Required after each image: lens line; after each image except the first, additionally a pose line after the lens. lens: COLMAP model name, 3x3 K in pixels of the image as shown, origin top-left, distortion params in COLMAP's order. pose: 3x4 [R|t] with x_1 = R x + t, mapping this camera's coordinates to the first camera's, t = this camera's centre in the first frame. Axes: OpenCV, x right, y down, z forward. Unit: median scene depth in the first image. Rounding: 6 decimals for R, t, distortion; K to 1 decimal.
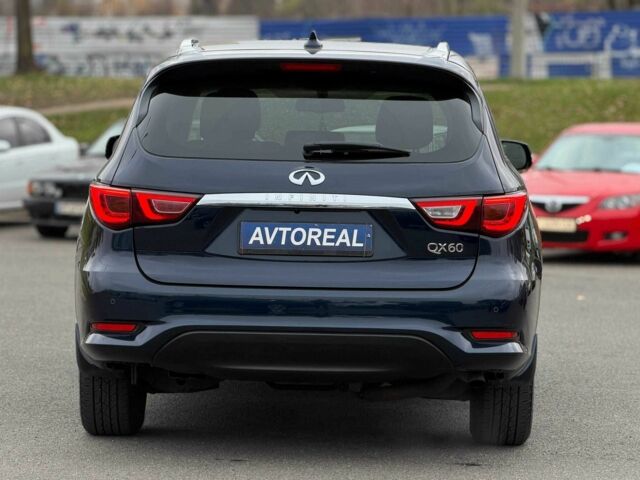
lens RADIAL K [[2437.8, 0, 320.2], [0, 2437.8, 240.4], [0, 0, 1]] dist [0.121346, 0.000000]
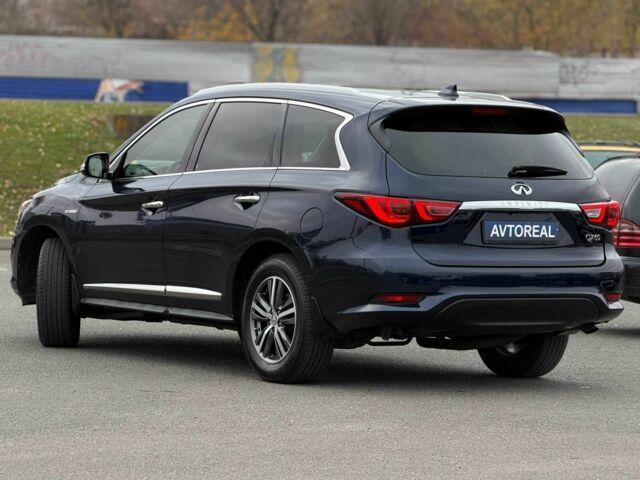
lens RADIAL K [[2437.8, 0, 319.7], [0, 2437.8, 239.6], [0, 0, 1]] dist [0.121346, 0.000000]
pose [[0.851173, -0.014952, 0.524672, -0.856021], [0.016158, 0.999867, 0.002282, -0.001693], [-0.524636, 0.006535, 0.851302, -0.155377]]
